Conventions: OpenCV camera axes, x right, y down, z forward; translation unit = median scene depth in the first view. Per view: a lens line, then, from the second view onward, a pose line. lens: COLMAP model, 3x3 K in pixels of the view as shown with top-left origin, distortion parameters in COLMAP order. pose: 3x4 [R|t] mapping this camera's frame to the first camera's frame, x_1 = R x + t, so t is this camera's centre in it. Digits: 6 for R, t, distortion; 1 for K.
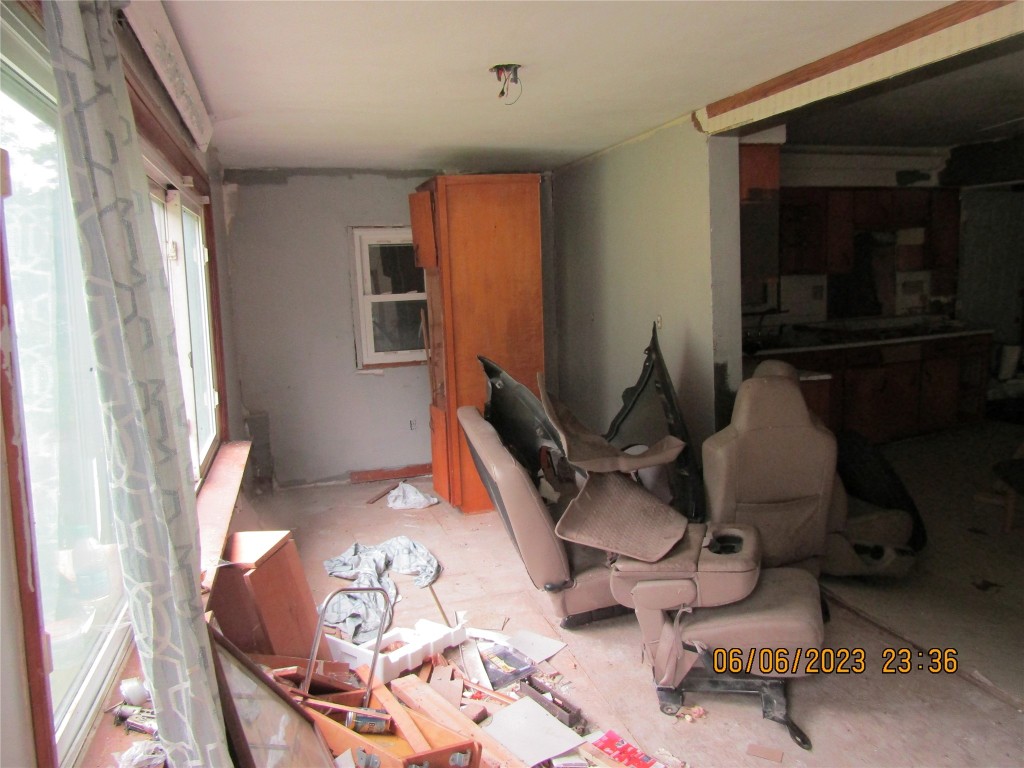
lens RADIAL K [[732.6, 0, 512.8], [0, 732.6, 388.9], [0, 0, 1]] dist [0.007140, -0.004484]
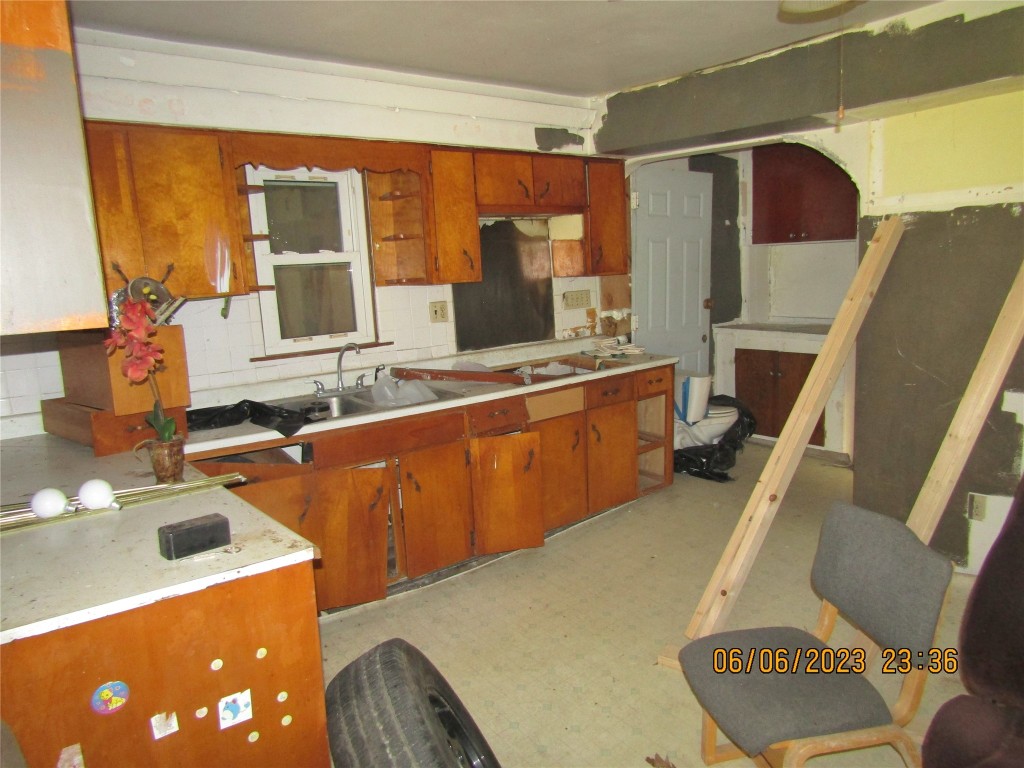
lens RADIAL K [[732.6, 0, 513.4], [0, 732.6, 382.8], [0, 0, 1]] dist [0.007140, -0.004484]
pose [[0.941549, -0.055779, 0.332227, 0.260017], [0.058279, 0.998297, 0.002442, -0.066525], [-0.331798, 0.017062, 0.943196, 0.370194]]
